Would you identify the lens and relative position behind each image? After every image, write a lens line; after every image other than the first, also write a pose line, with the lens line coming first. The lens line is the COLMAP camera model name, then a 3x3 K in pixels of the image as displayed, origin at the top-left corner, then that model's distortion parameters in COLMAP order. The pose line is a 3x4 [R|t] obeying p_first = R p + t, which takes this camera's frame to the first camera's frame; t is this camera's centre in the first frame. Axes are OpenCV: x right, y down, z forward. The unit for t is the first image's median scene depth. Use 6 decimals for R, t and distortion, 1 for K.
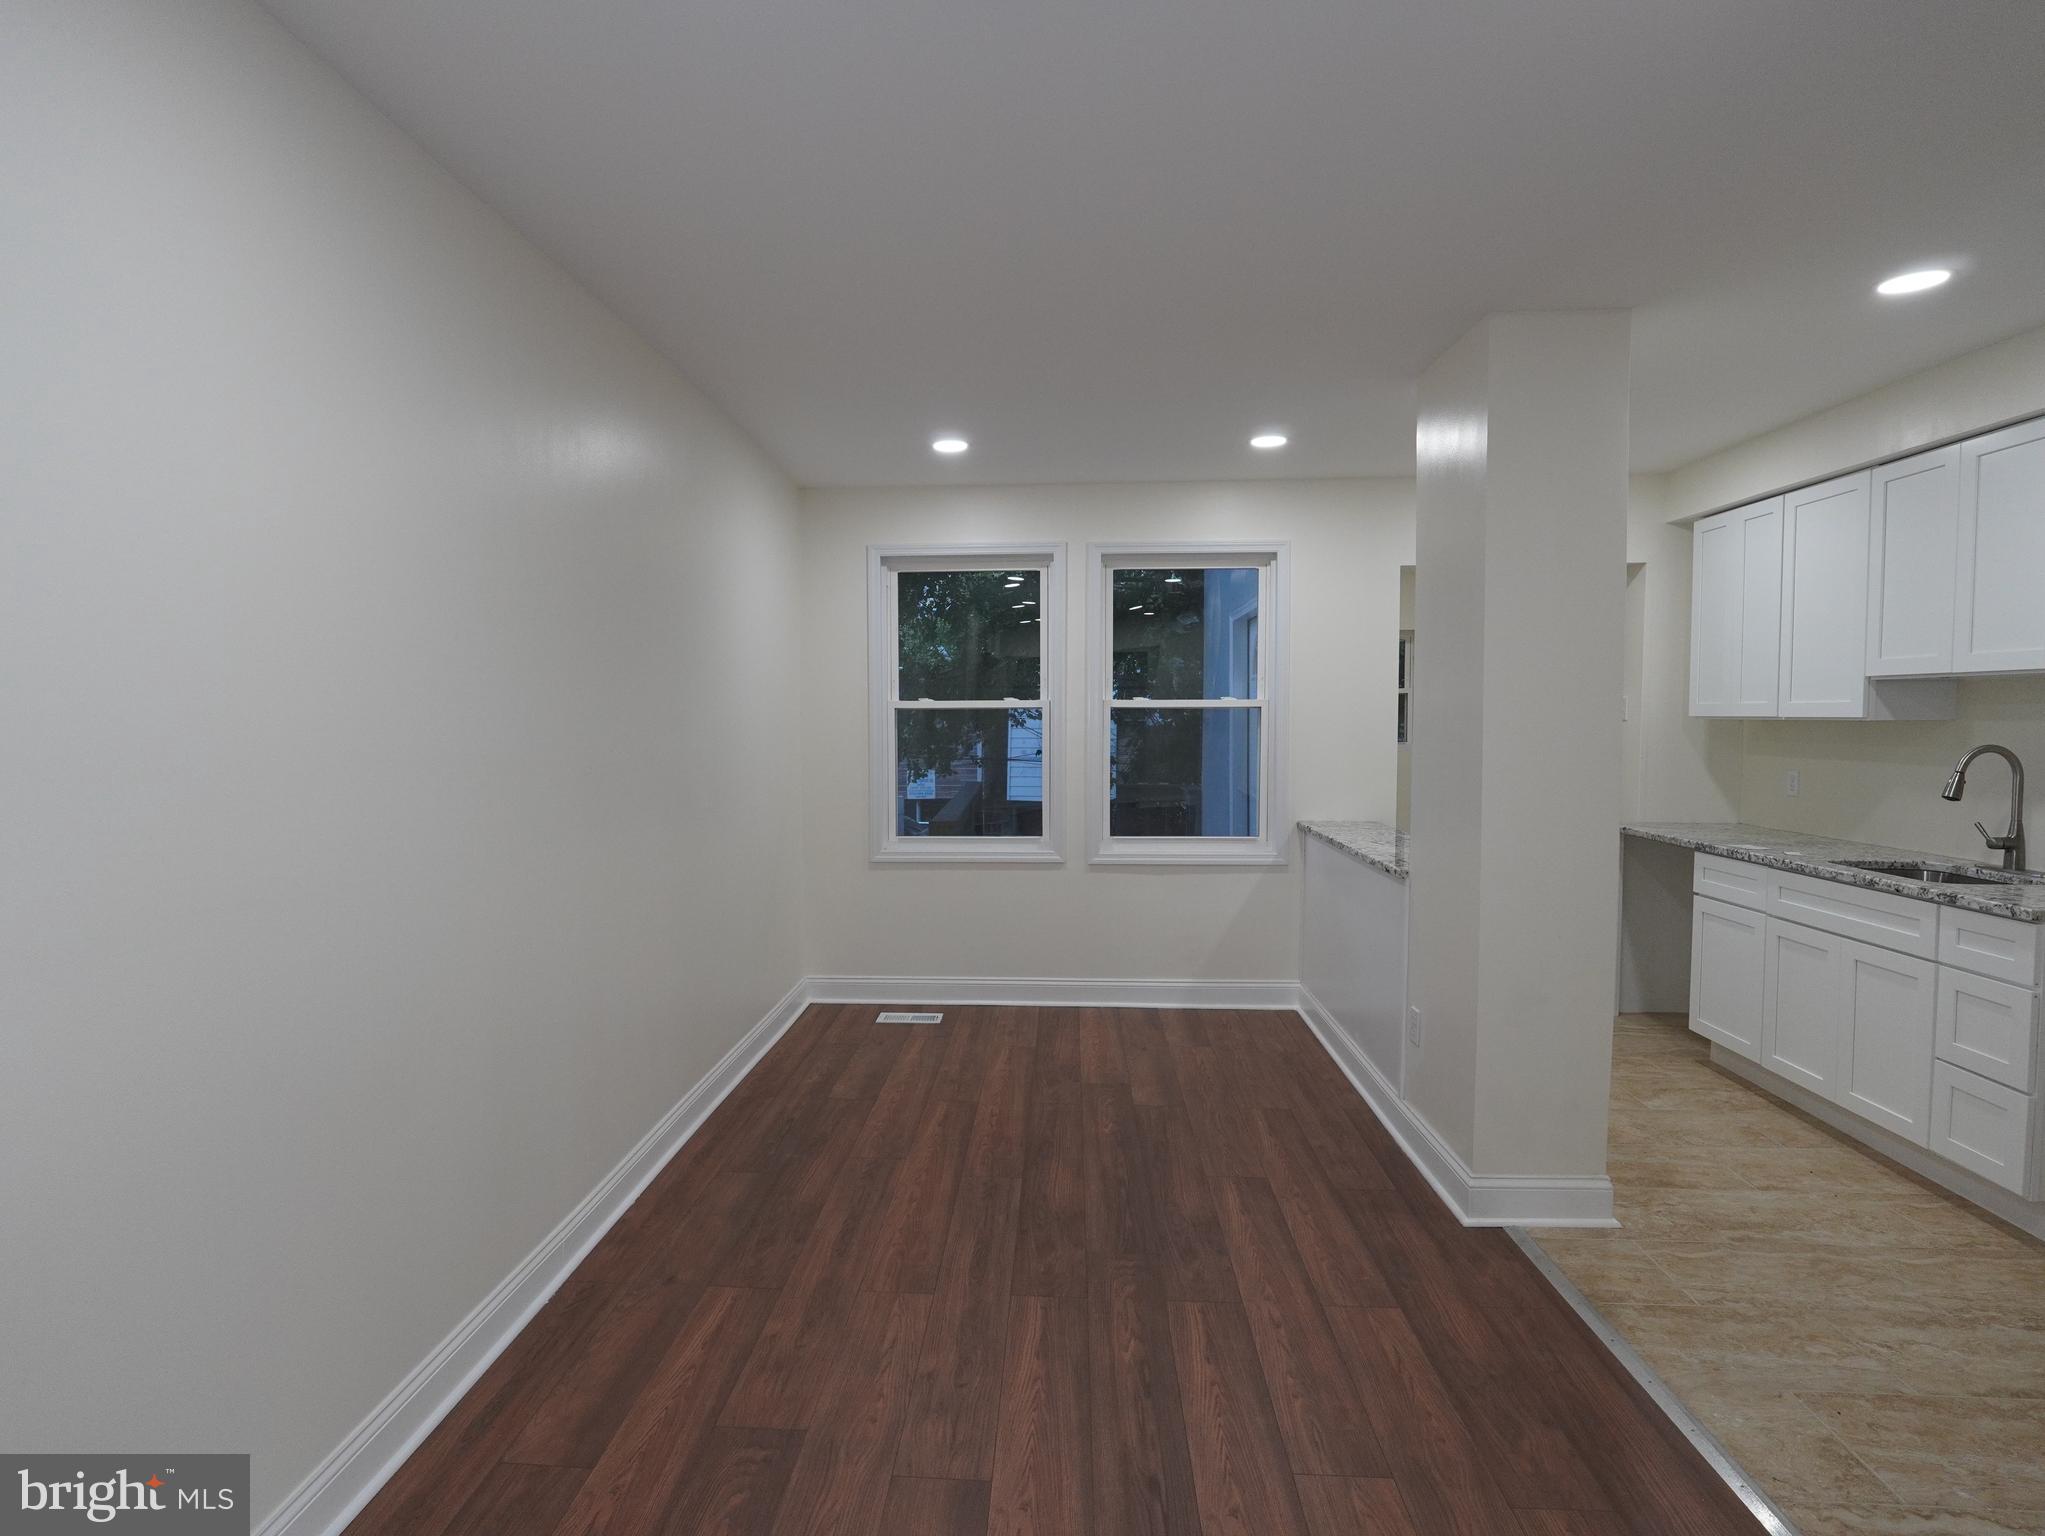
lens RADIAL K [[1053.4, 0, 1025.8], [0, 1053.4, 765.7], [0, 0, 1]] dist [-0.020902, 0.009682]
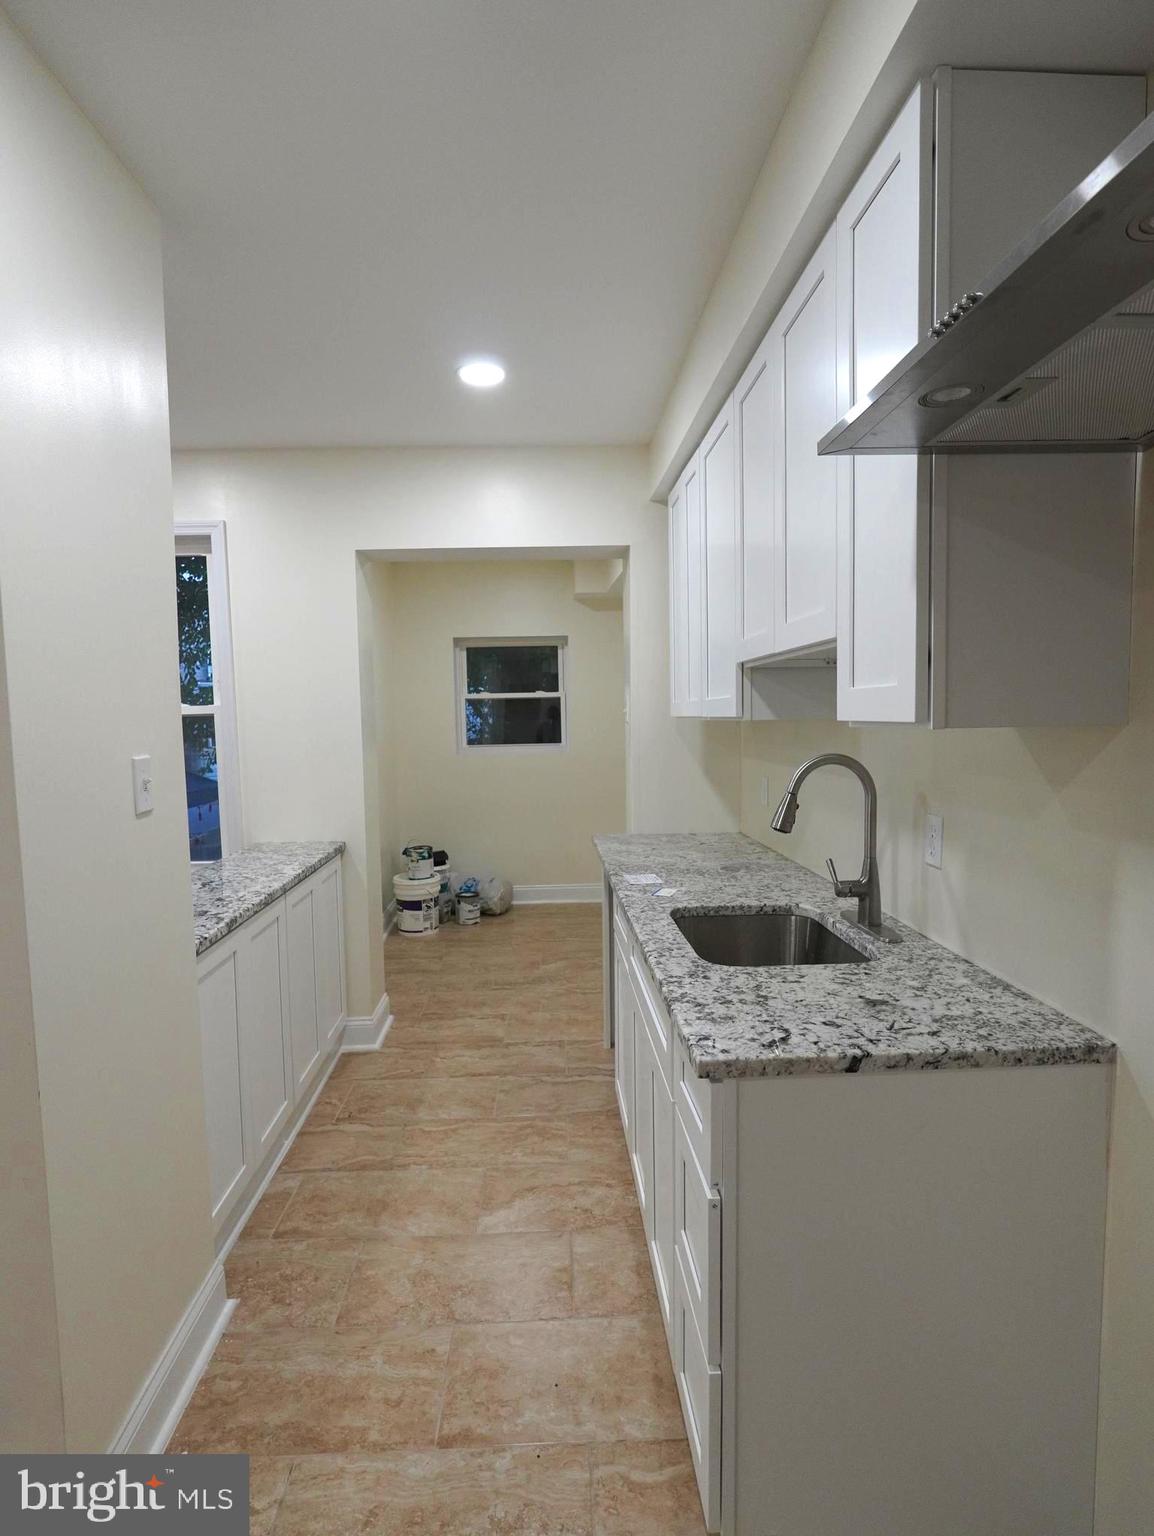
lens RADIAL K [[791.2, 0, 573.1], [0, 791.2, 770.6], [0, 0, 1]] dist [-0.020902, 0.009682]
pose [[0.995828, -0.027599, 0.086979, 0.432906], [0.026129, 0.999497, 0.017996, -0.014284], [-0.087432, -0.015648, 0.996048, 0.291143]]
